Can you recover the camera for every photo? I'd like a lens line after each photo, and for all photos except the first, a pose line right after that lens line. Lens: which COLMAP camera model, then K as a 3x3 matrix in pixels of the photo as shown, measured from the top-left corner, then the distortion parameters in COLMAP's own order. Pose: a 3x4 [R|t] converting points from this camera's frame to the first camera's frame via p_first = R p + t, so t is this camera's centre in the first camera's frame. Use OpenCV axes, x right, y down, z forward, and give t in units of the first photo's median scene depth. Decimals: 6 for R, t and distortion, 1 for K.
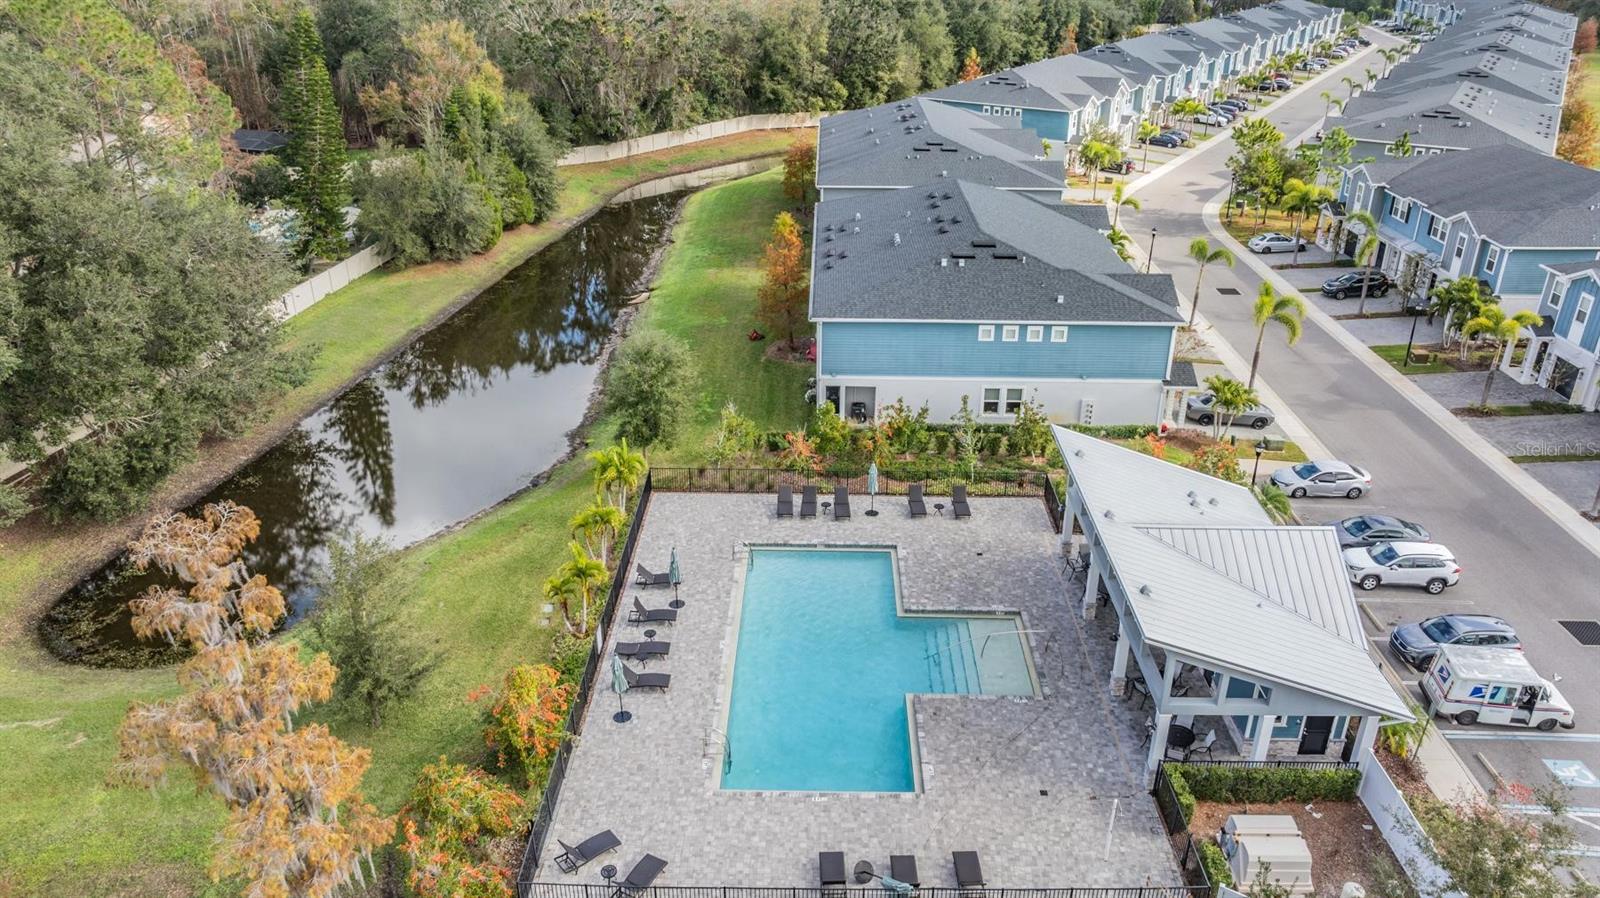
lens RADIAL K [[1124.7, 0, 800.0], [0, 1124.7, 449.0], [0, 0, 1]] dist [-0.025723, -0.001664]
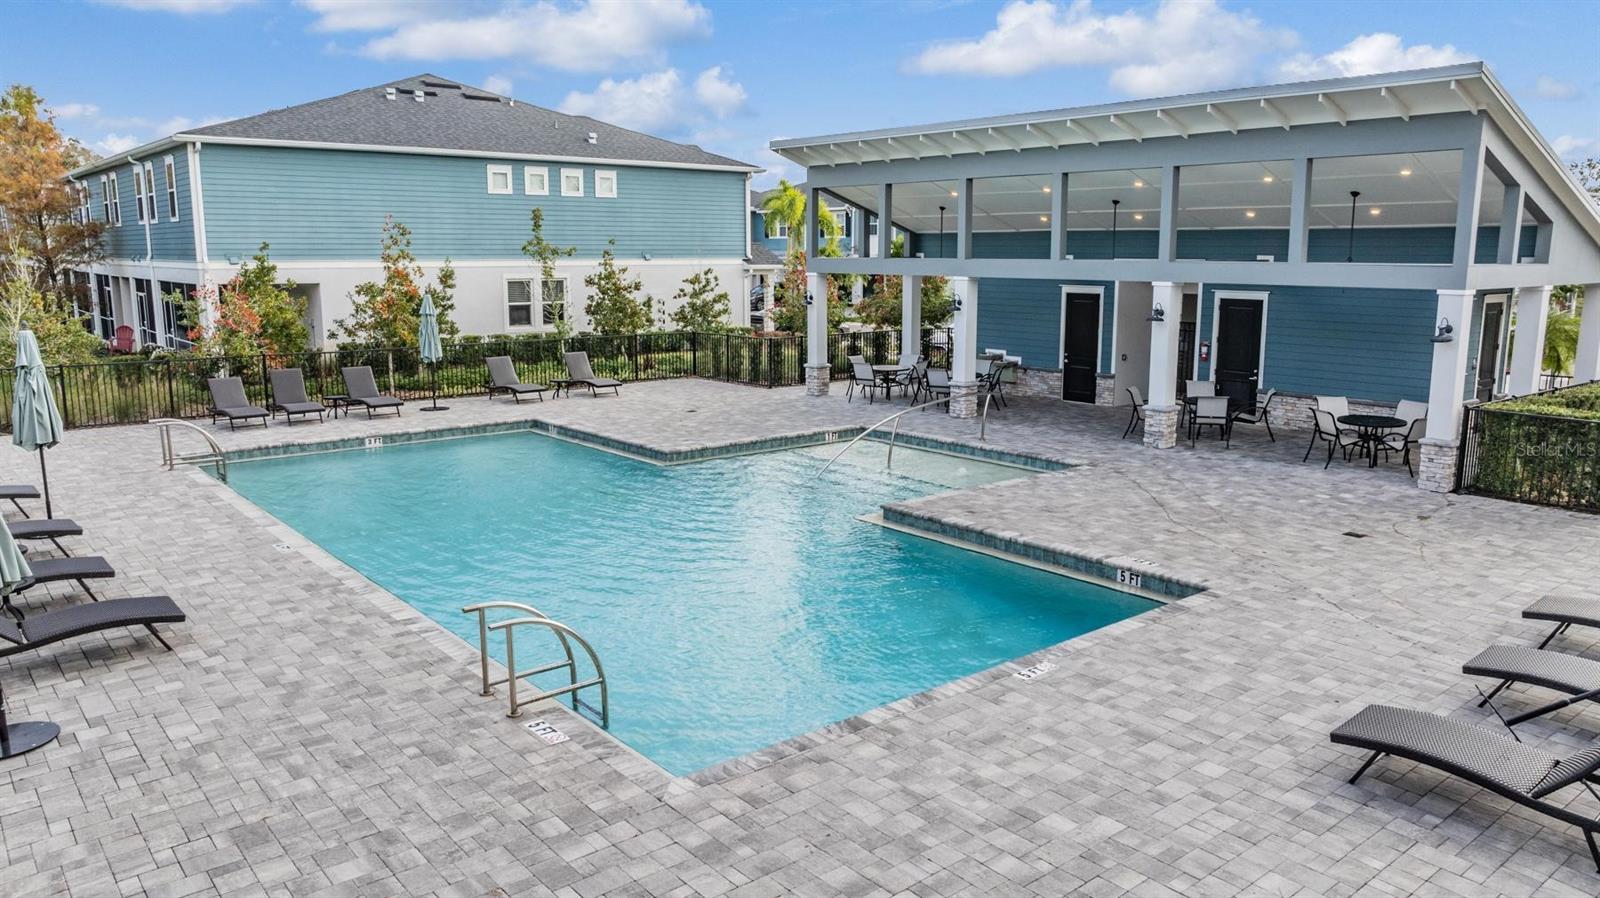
lens RADIAL K [[1124.7, 0, 800.0], [0, 1124.7, 449.0], [0, 0, 1]] dist [-0.025723, -0.001664]
pose [[0.755049, -0.114521, 0.645589, -0.185749], [0.282430, 0.945405, -0.162611, 0.279075], [-0.591721, 0.305113, 0.746172, 0.786492]]
